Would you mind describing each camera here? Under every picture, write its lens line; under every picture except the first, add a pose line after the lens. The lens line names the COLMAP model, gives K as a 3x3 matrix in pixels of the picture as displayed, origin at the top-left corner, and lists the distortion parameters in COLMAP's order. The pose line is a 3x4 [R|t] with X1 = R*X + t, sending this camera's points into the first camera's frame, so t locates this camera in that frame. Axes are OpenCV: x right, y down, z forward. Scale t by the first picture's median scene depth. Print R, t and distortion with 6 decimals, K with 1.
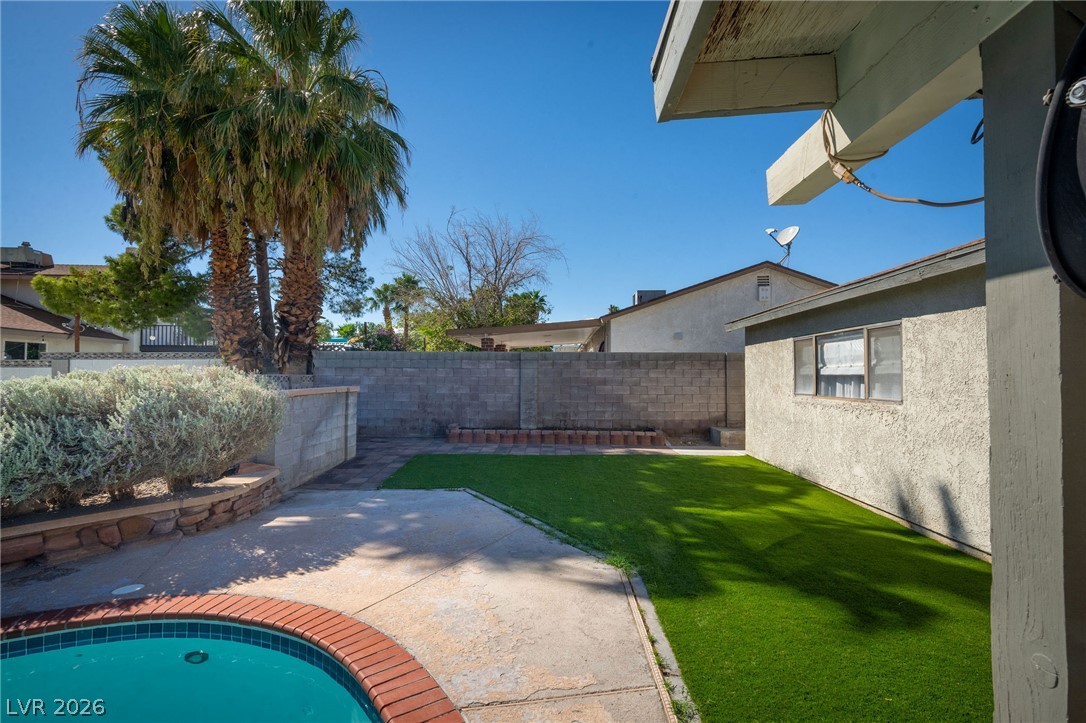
lens RADIAL K [[490.3, 0, 548.6], [0, 490.3, 365.0], [0, 0, 1]] dist [-0.020231, 0.008040]
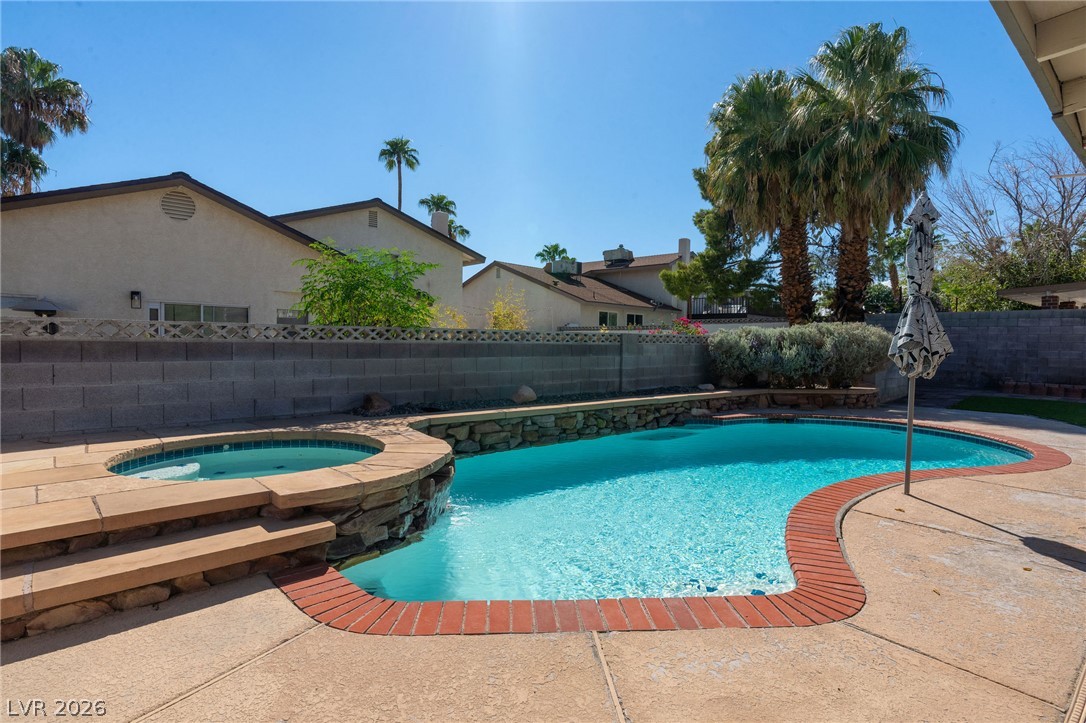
lens RADIAL K [[570.6, 0, 543.0], [0, 570.6, 361.5], [0, 0, 1]] dist [-0.009616, 0.006568]
pose [[0.668369, 0.030774, -0.743193, 0.054489], [0.006412, 0.998868, 0.047127, 0.018986], [0.743802, -0.036263, 0.667415, -0.606411]]
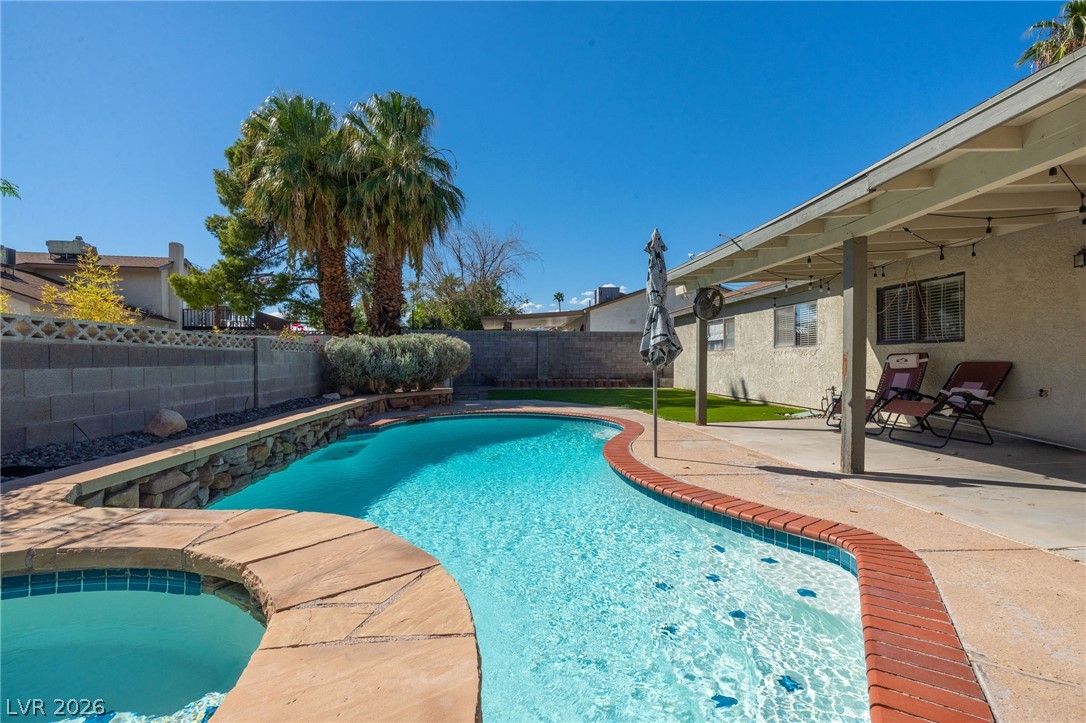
lens RADIAL K [[490.3, 0, 552.4], [0, 490.3, 359.4], [0, 0, 1]] dist [-0.020231, 0.008040]
pose [[0.991401, -0.004277, 0.130791, -0.222507], [0.001629, 0.999792, 0.020352, 0.033577], [-0.130850, -0.019963, 0.991201, -0.586268]]
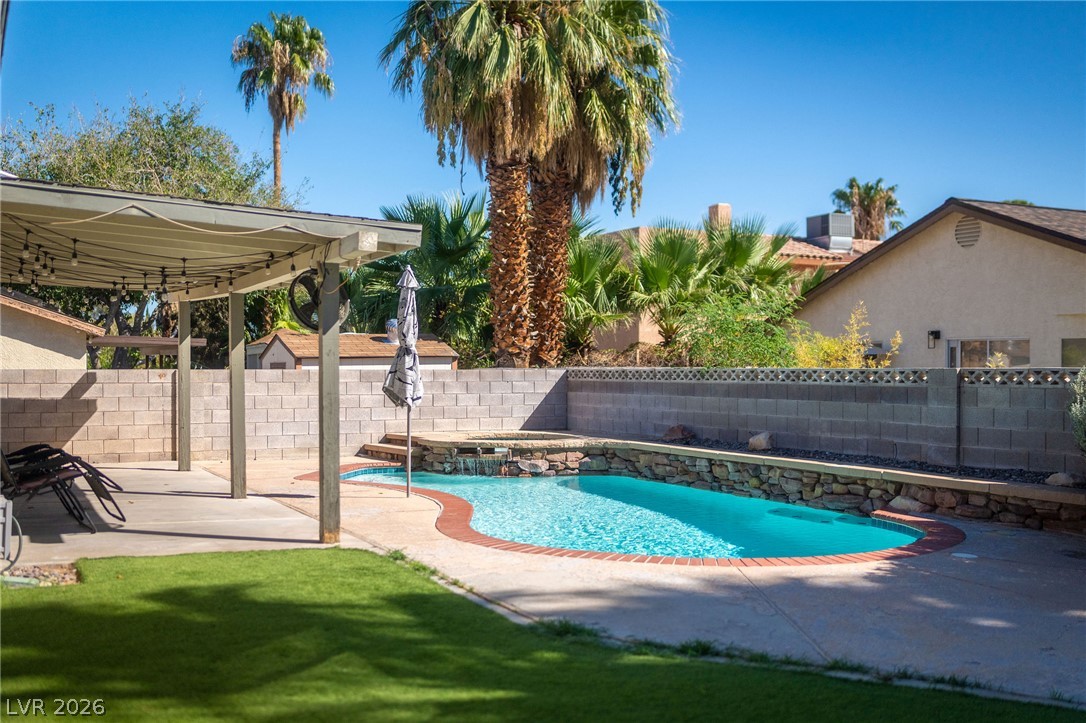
lens RADIAL K [[1141.6, 0, 544.5], [0, 1141.6, 372.2], [0, 0, 1]] dist [-0.009201, 0.000000]
pose [[-0.881483, -0.001533, -0.472213, 0.310172], [0.007336, 0.999830, -0.016941, 0.036205], [0.472158, -0.018398, -0.881322, 0.820918]]
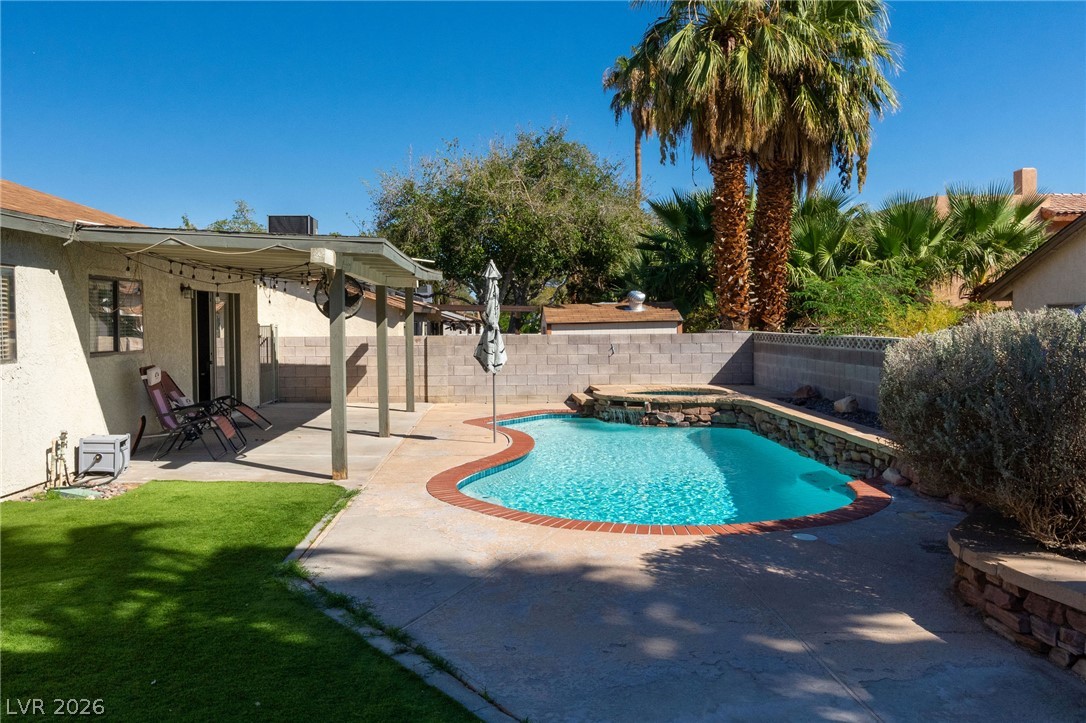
lens RADIAL K [[903.1, 0, 512.9], [0, 903.1, 335.6], [0, 0, 1]] dist [-0.017910, -0.001170]
pose [[-0.999579, 0.006343, -0.028325, -0.061361], [0.006478, 0.999968, -0.004663, 0.012996], [0.028295, -0.004844, -0.999588, 0.886992]]
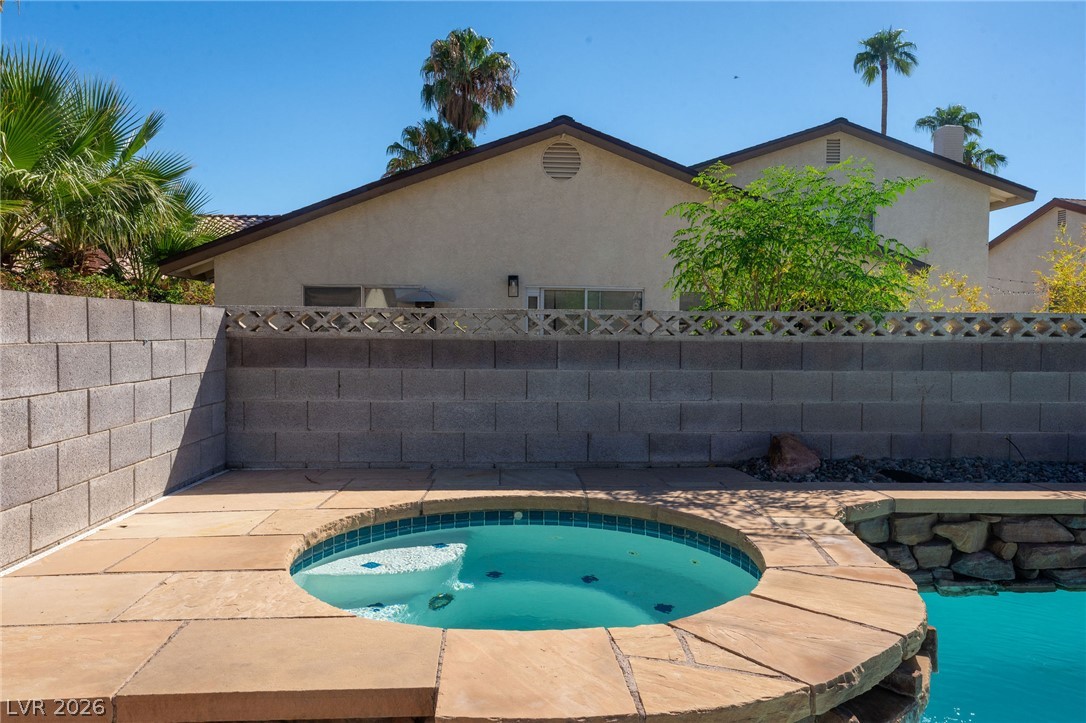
lens RADIAL K [[773.2, 0, 537.5], [0, 773.2, 355.2], [0, 0, 1]] dist [0.006040, 0.002636]
pose [[0.062845, 0.027072, -0.997656, -0.077245], [0.013680, 0.999515, 0.027984, 0.020030], [0.997930, -0.015407, 0.062444, -0.510043]]
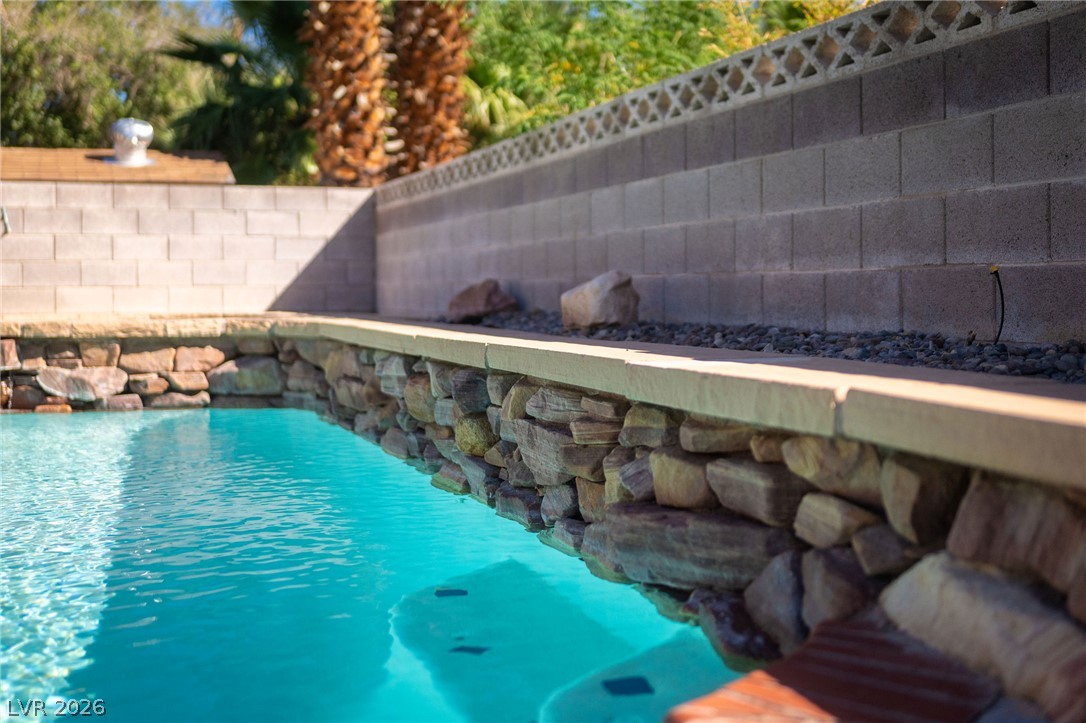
lens RADIAL K [[1248.0, 0, 599.5], [0, 1248.0, 307.6], [0, 0, 1]] dist [-0.015412, 0.000000]
pose [[-0.919264, 0.010268, -0.393508, -0.313692], [0.013932, 0.999882, -0.006457, 0.096805], [0.393396, -0.011418, -0.919298, 0.232963]]
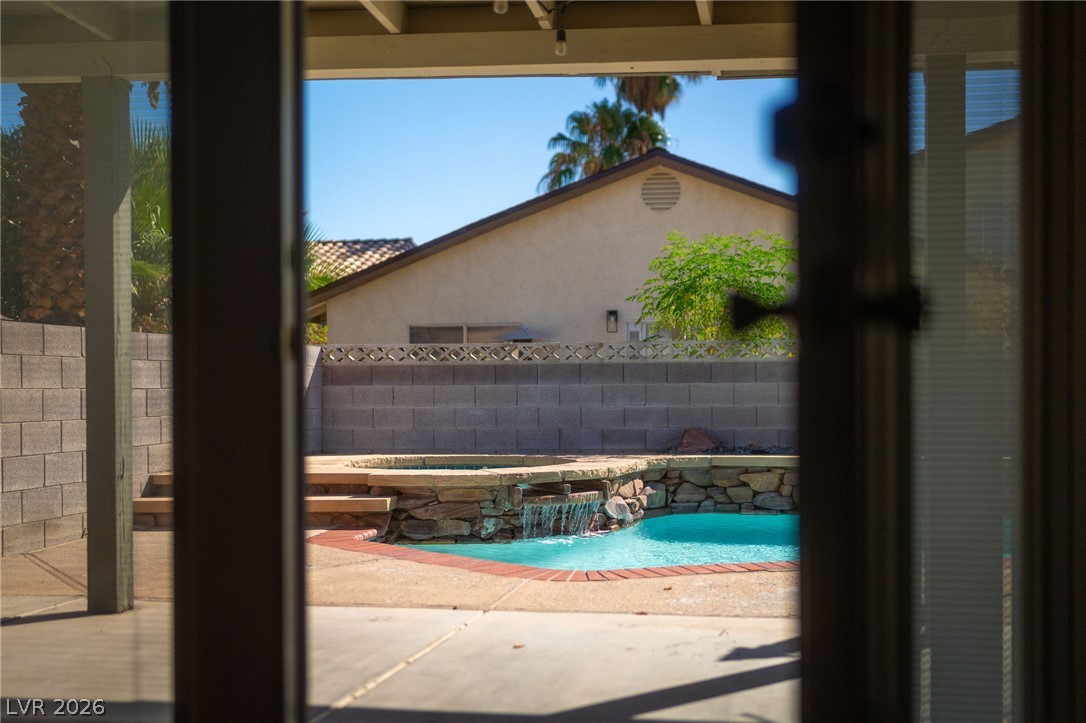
lens RADIAL K [[1248.0, 0, 586.9], [0, 1248.0, 380.0], [0, 0, 1]] dist [-0.015412, 0.000000]
pose [[-0.143067, -0.007188, -0.989687, 0.490216], [0.027441, 0.999560, -0.011227, 0.049584], [0.989332, -0.028764, -0.142807, -0.285031]]
